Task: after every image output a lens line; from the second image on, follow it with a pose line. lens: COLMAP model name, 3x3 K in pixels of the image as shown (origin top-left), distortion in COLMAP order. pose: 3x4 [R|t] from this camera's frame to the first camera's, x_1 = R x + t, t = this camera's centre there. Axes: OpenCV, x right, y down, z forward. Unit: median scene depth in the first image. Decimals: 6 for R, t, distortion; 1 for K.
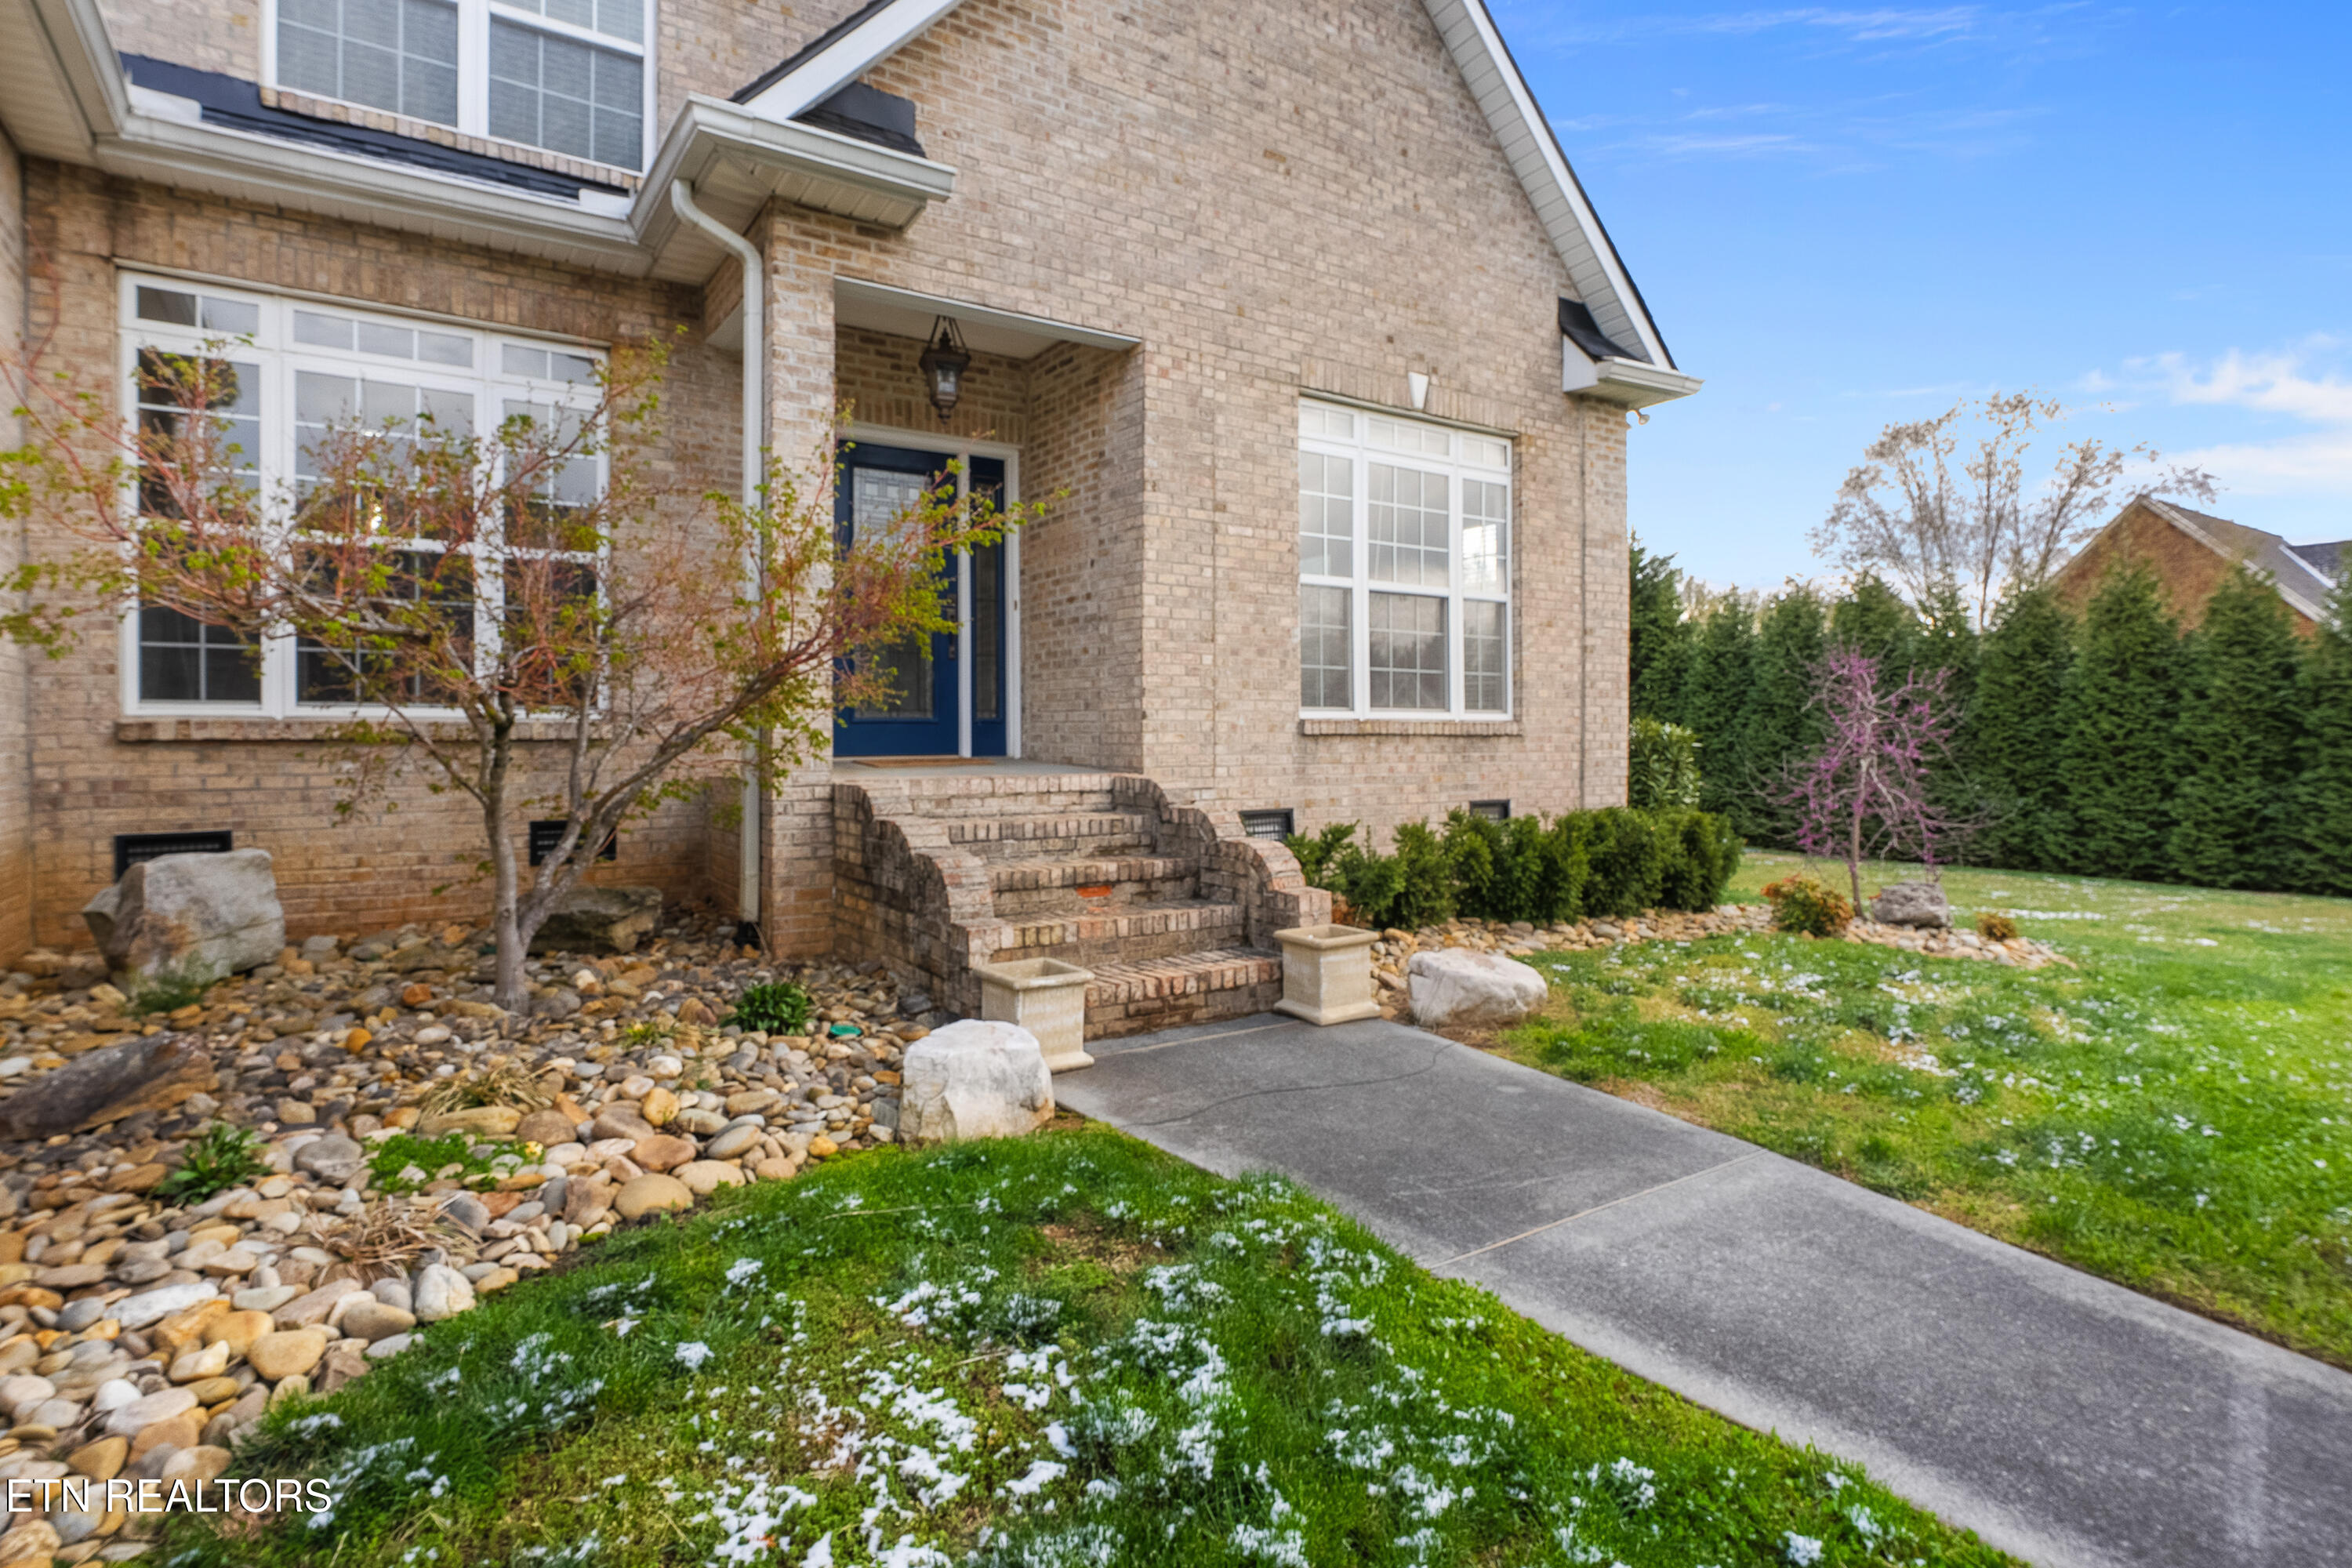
lens RADIAL K [[1217.4, 0, 1178.6], [0, 1217.4, 747.3], [0, 0, 1]] dist [-0.012454, 0.000326]
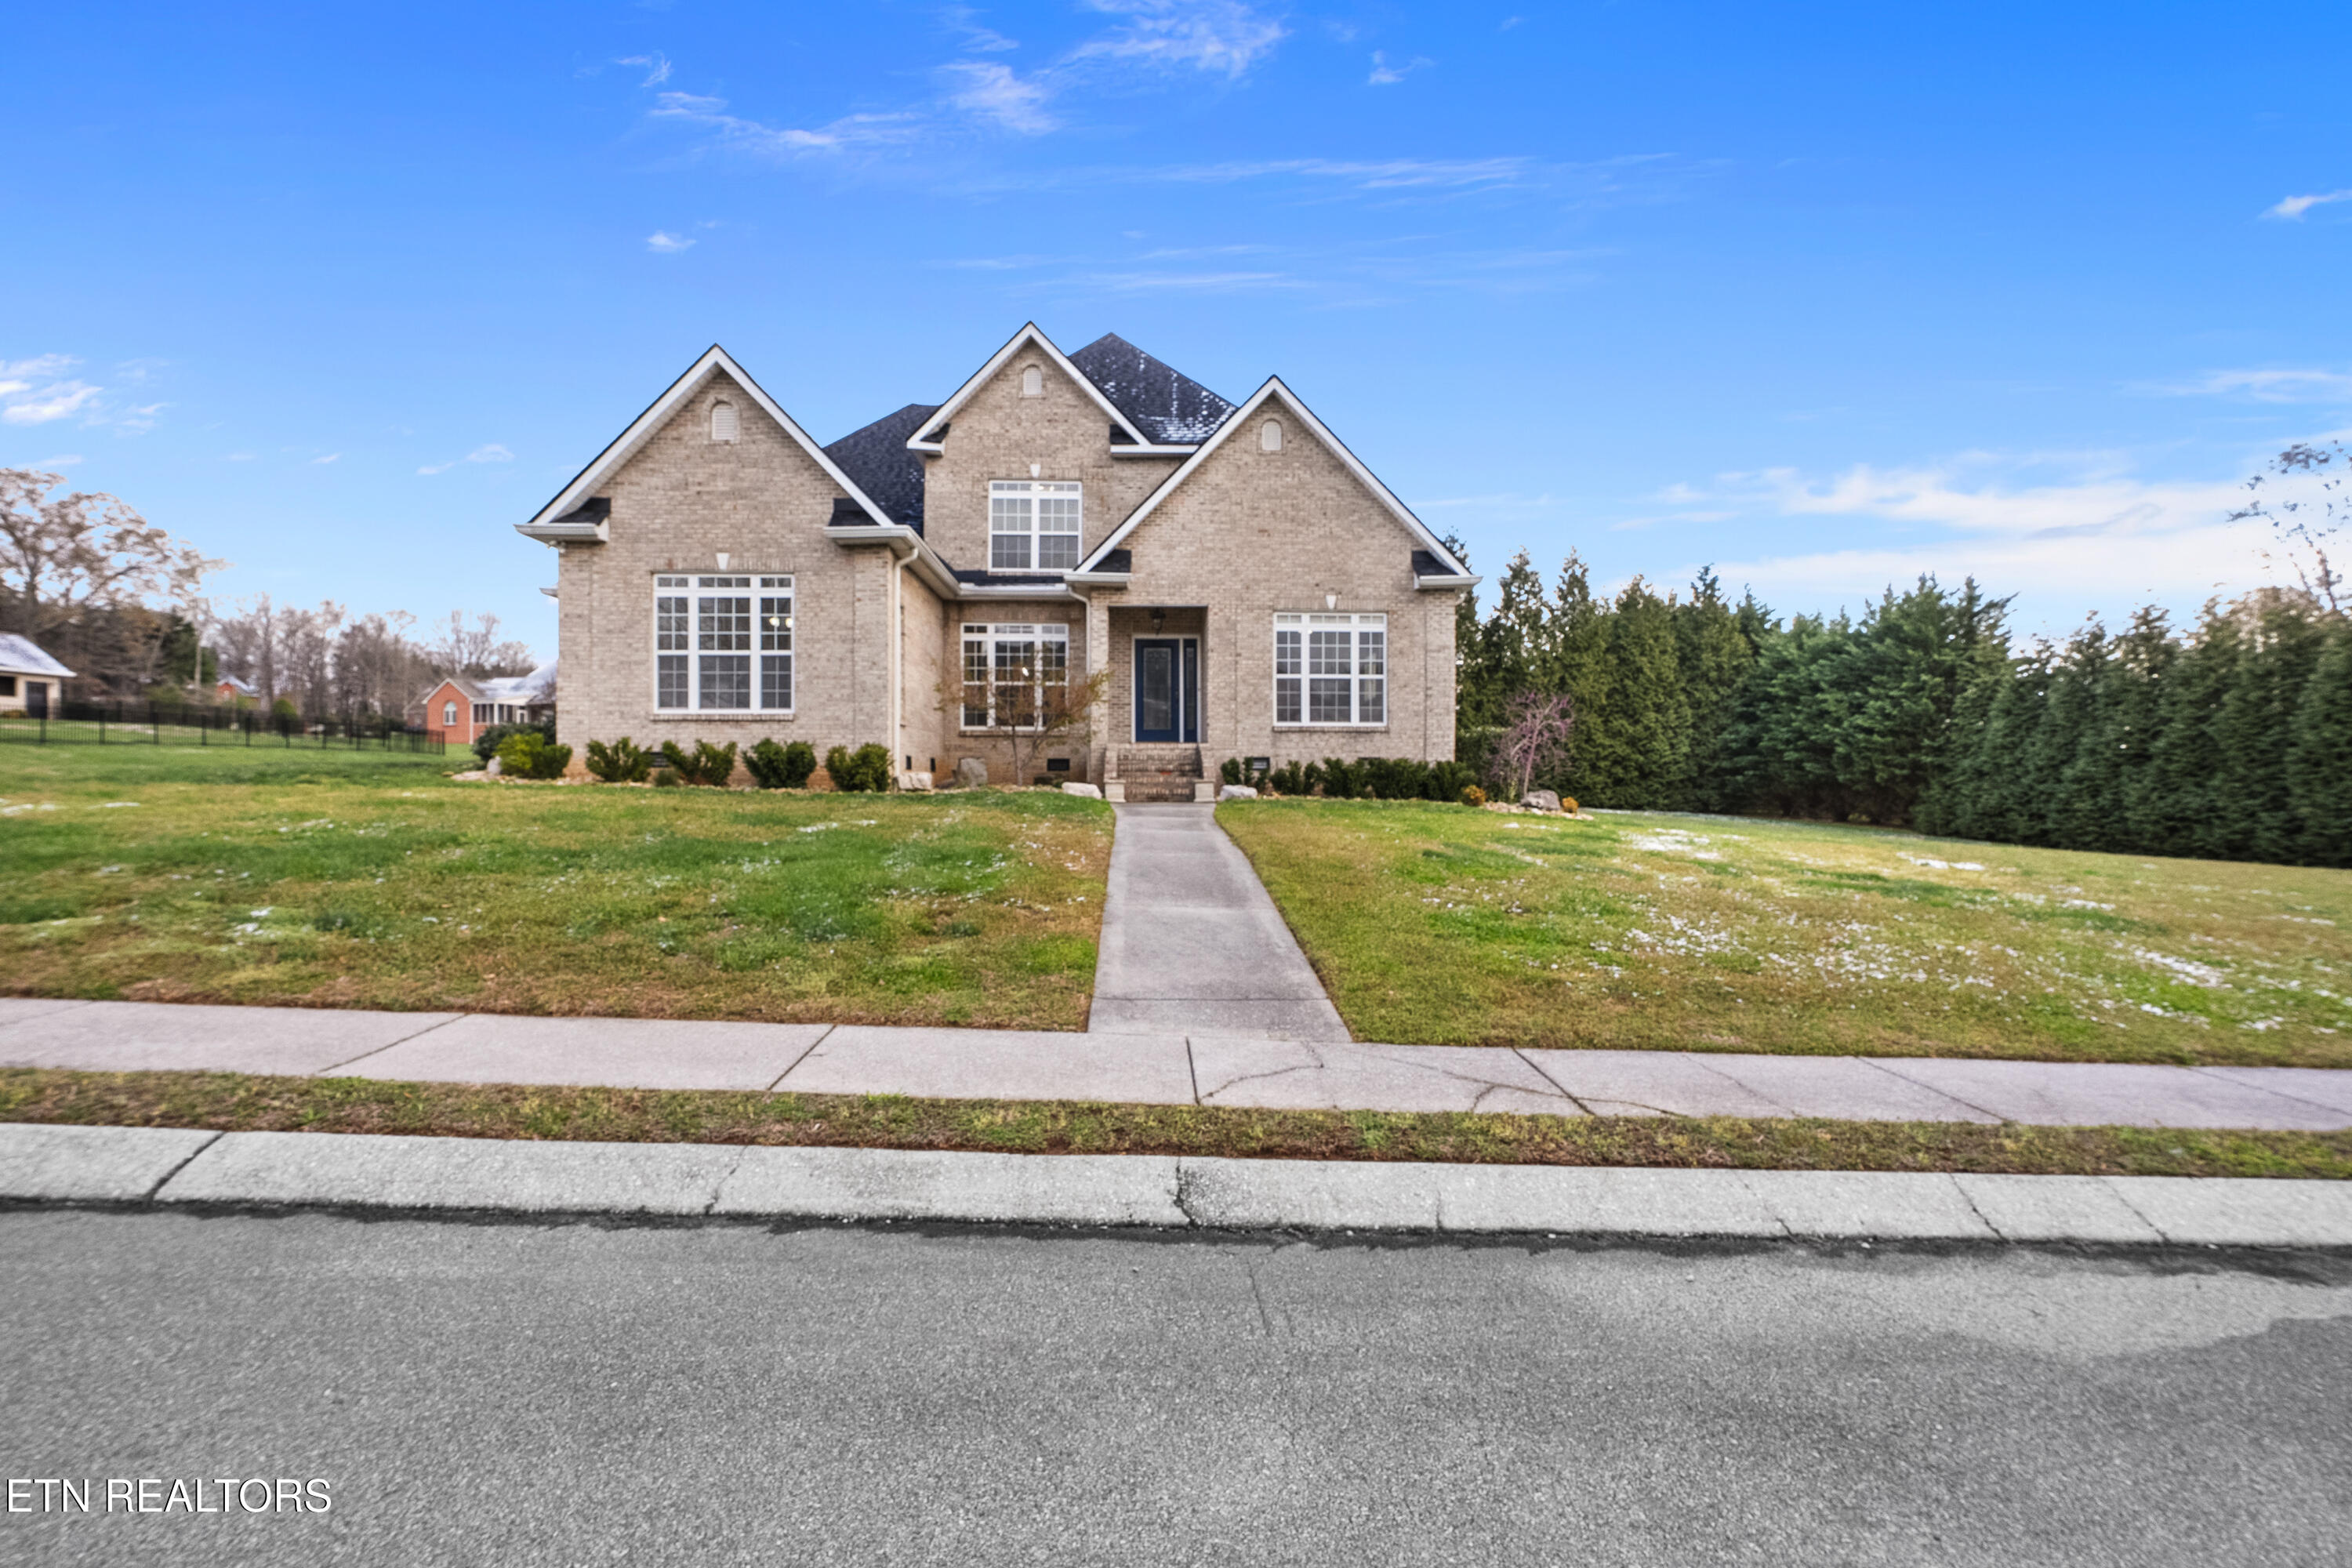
lens RADIAL K [[1066.3, 0, 1172.8], [0, 1066.3, 786.2], [0, 0, 1]] dist [-0.014892, 0.002531]
pose [[0.841107, 0.004402, -0.540851, 1.123134], [-0.007448, 0.999966, -0.003444, 0.115387], [0.540818, 0.006925, 0.841111, -1.099712]]
